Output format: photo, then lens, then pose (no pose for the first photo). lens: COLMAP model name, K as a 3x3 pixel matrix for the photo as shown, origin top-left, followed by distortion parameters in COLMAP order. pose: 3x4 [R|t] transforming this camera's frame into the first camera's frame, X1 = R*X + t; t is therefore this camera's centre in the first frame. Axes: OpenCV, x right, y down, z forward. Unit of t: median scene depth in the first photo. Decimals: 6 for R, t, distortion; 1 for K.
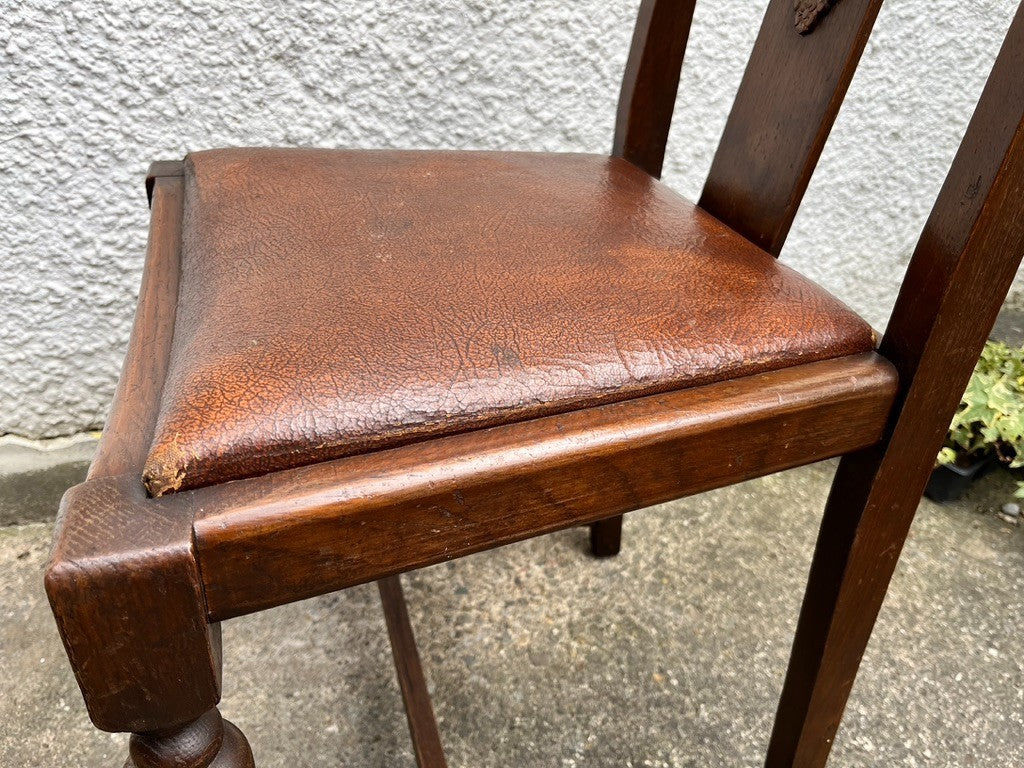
lens RADIAL K [[774.7, 0, 507.8], [0, 774.7, 386.7], [0, 0, 1]] dist [0.048351, -0.085255]
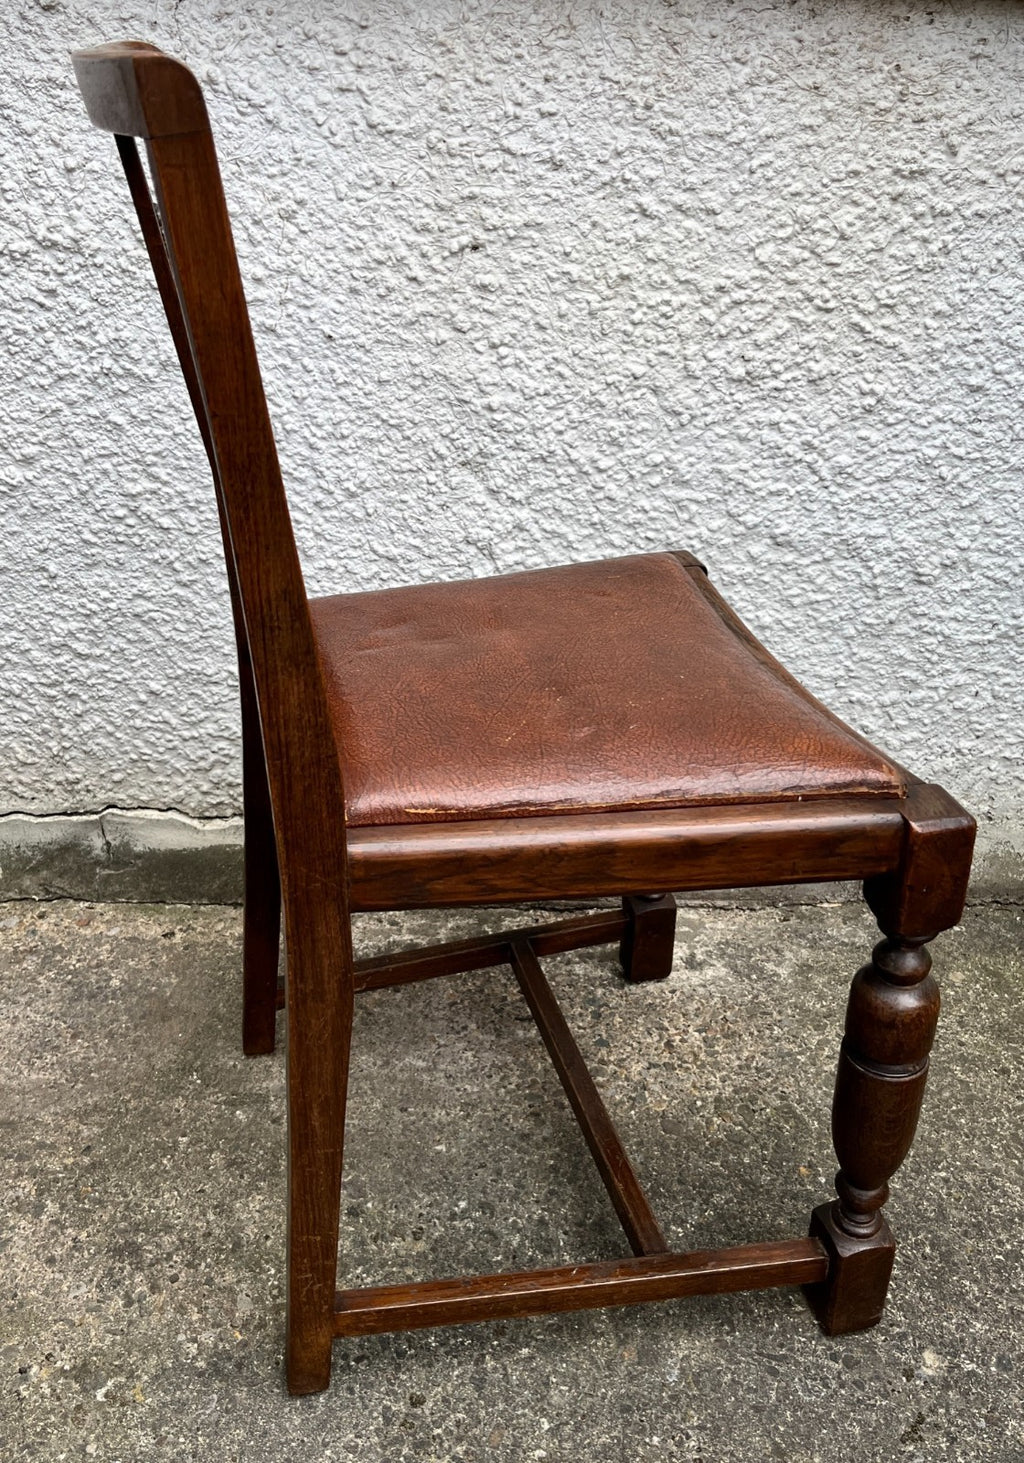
lens RADIAL K [[1314.8, 0, 464.7], [0, 1314.8, 711.6], [0, 0, 1]] dist [0.035585, -0.056882]
pose [[0.951475, 0.089213, -0.294511, 0.214522], [-0.108578, 0.992828, -0.050038, -0.021591], [0.287935, 0.079588, 0.954337, -0.544986]]
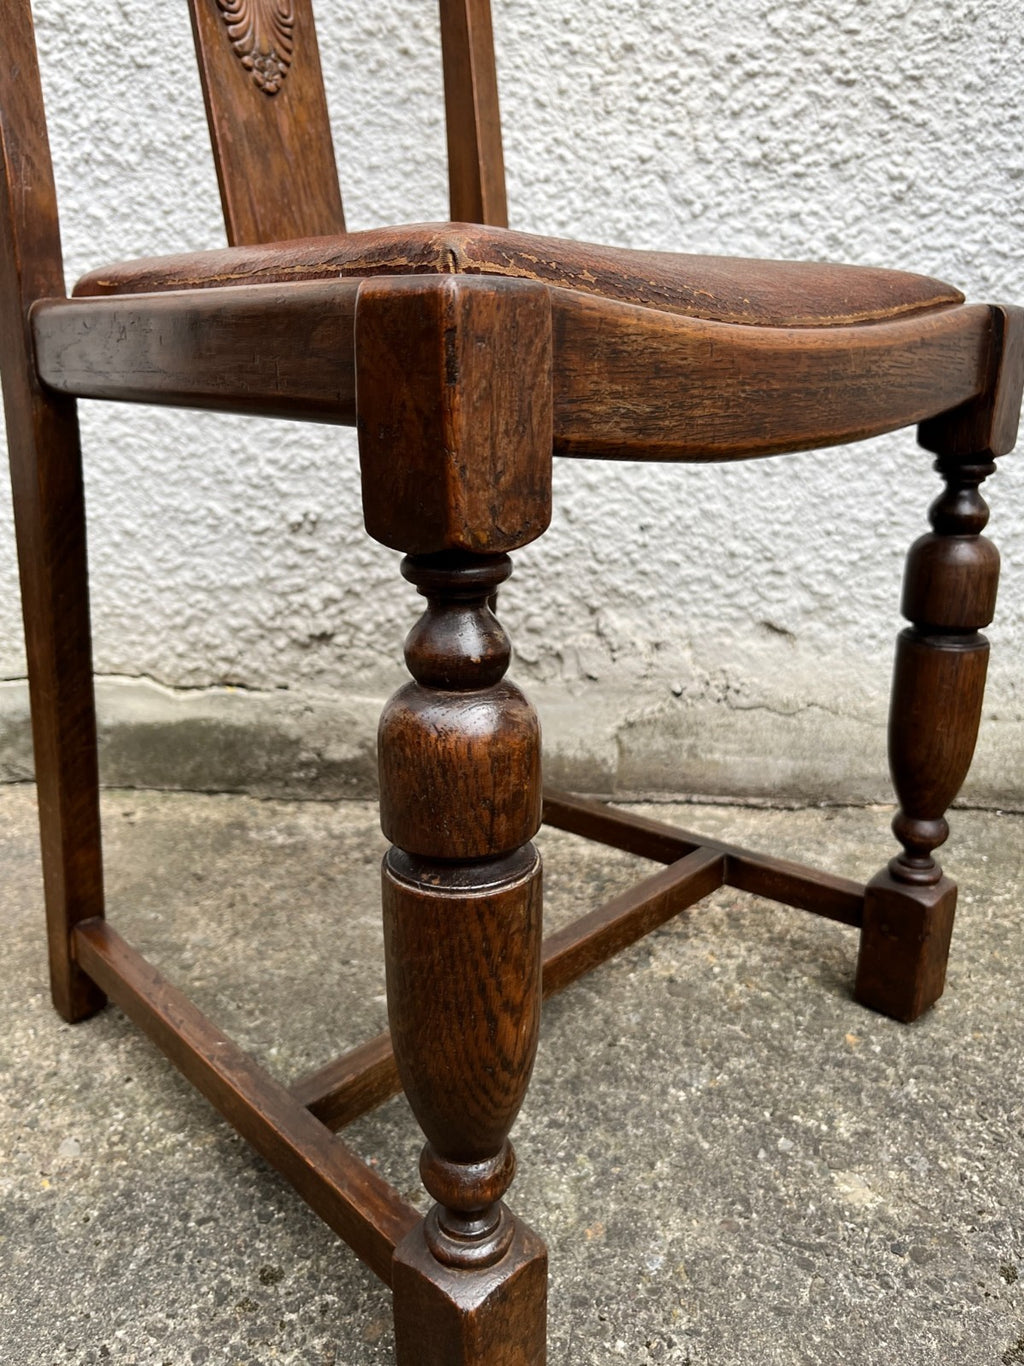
lens RADIAL K [[1098.5, 0, 514.6], [0, 1098.5, 662.8], [0, 0, 1]] dist [0.034878, -0.062396]
pose [[0.934098, 0.045034, -0.354166, 0.235084], [-0.140355, 0.958459, -0.248309, 0.329393], [0.328271, 0.281654, 0.901615, -0.024813]]
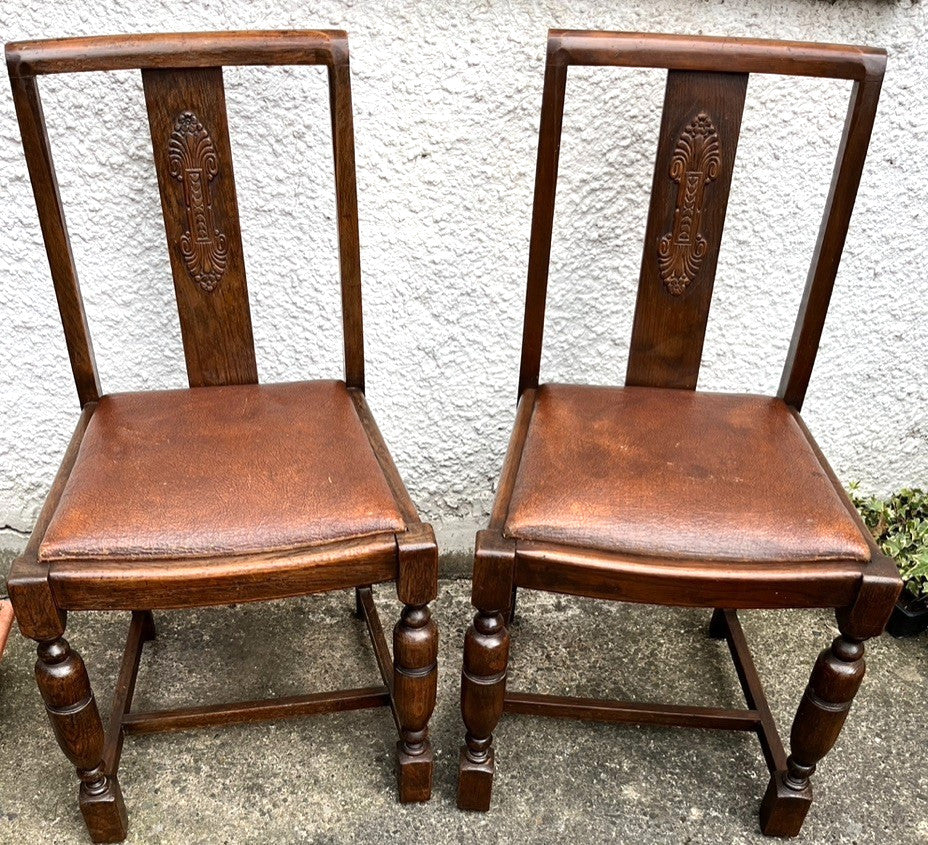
lens RADIAL K [[1035.6, 0, 428.0], [0, 1035.6, 650.0], [0, 0, 1]] dist [0.011223, 0.000000]
pose [[0.976949, 0.106997, -0.184721, 0.164019], [-0.070444, 0.978433, 0.194183, -0.135583], [0.201514, -0.176694, 0.963416, -1.007994]]
